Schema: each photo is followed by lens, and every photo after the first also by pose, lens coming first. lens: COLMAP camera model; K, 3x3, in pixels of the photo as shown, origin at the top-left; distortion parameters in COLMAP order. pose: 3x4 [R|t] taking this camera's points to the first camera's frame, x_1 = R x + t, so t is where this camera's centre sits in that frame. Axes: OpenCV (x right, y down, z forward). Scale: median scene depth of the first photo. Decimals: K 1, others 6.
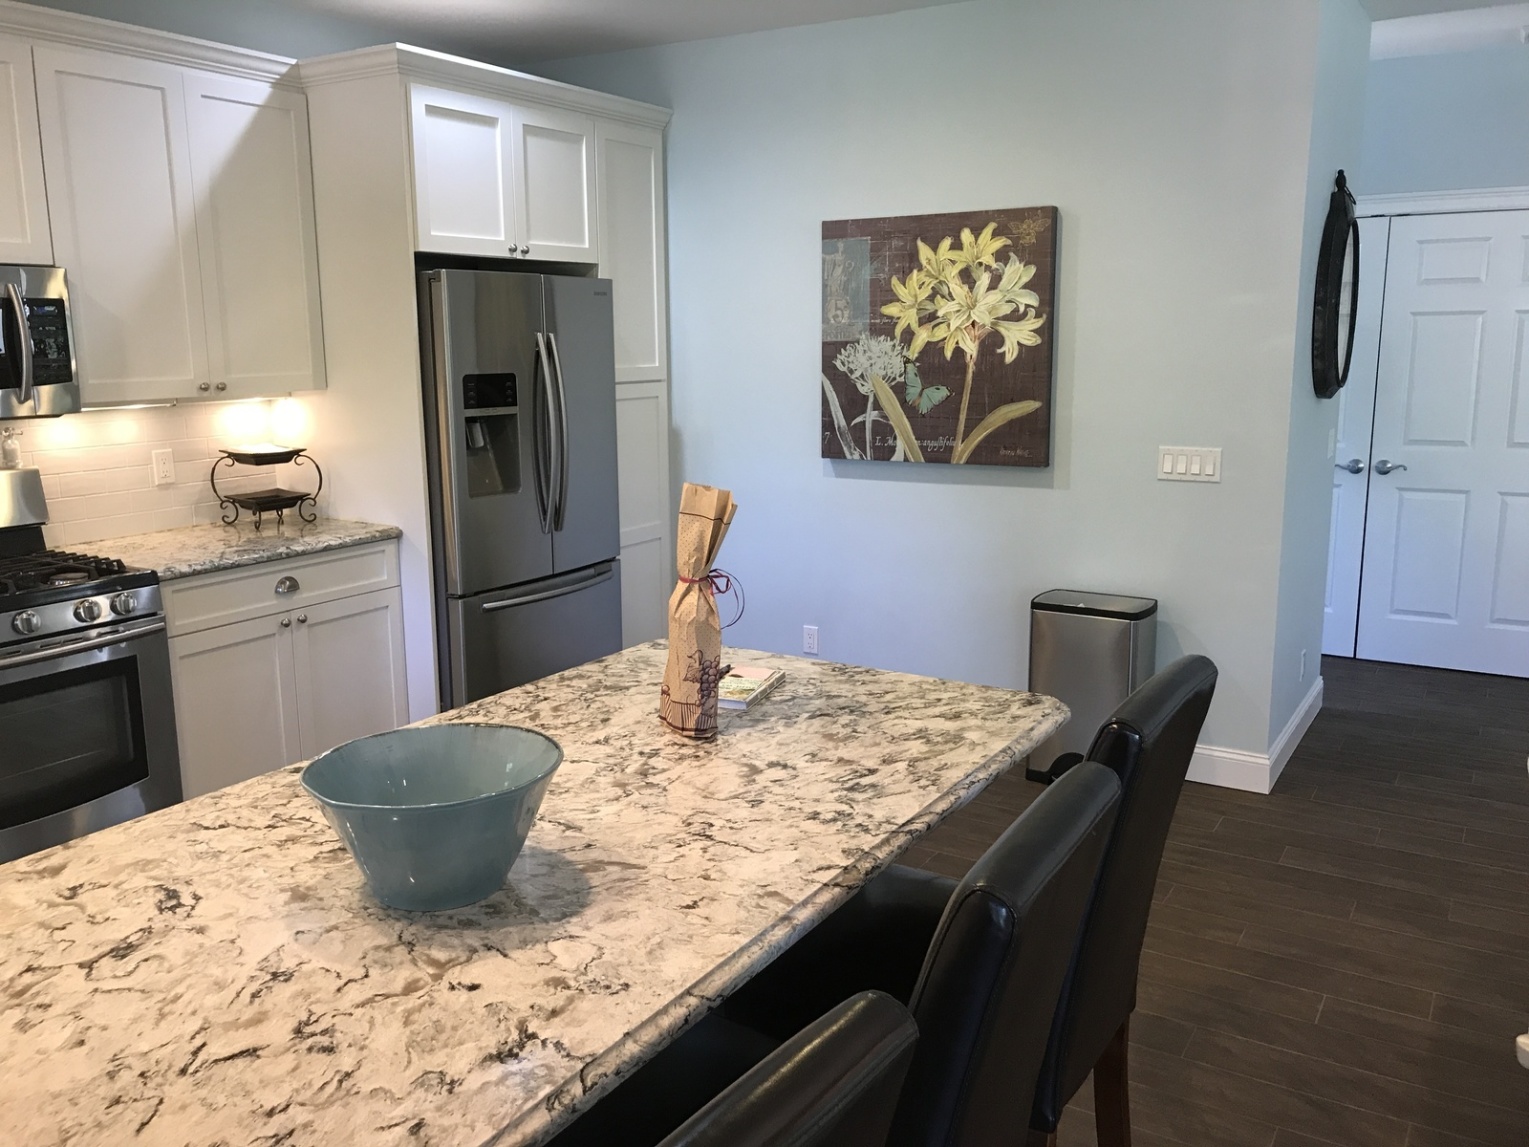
lens RADIAL K [[1273.2, 0, 759.8], [0, 1273.2, 567.2], [0, 0, 1]] dist [-0.000411, -0.012347]
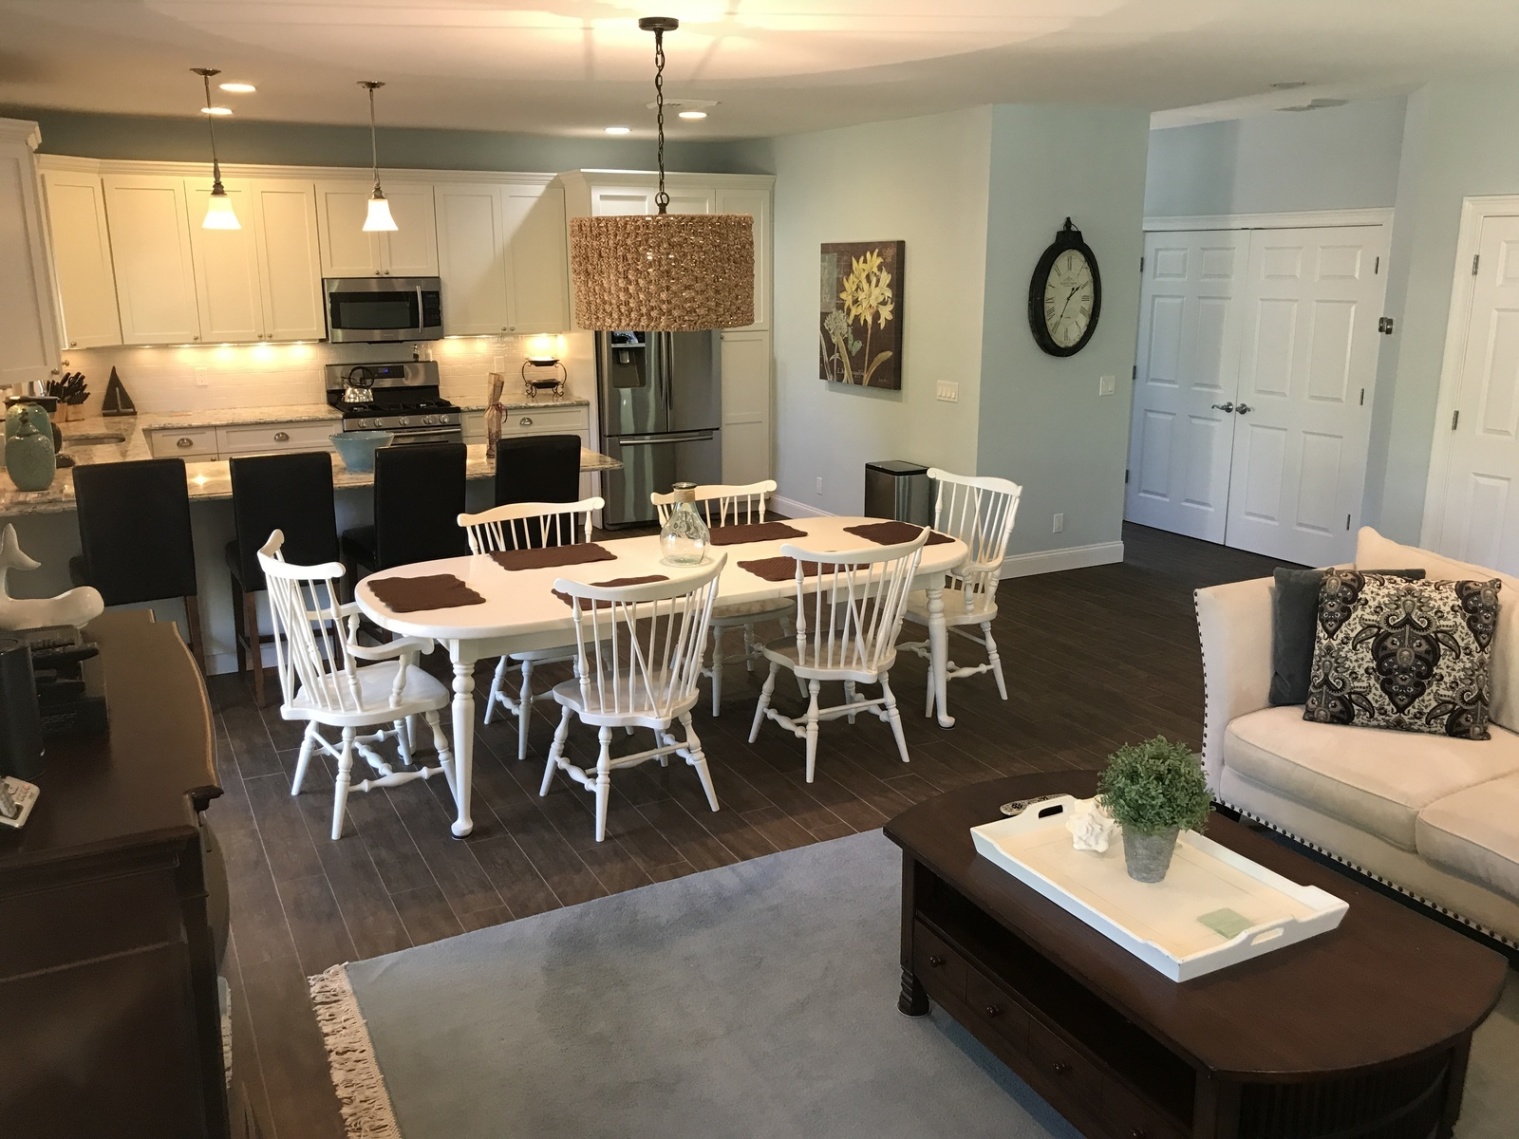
lens RADIAL K [[1264.9, 0, 764.4], [0, 1264.9, 573.5], [0, 0, 1]] dist [-0.000411, -0.012347]
pose [[0.862465, 0.128457, -0.489543, 0.934379], [-0.095195, 0.991164, 0.092371, 0.028273], [0.497083, -0.033065, 0.867073, -0.597376]]
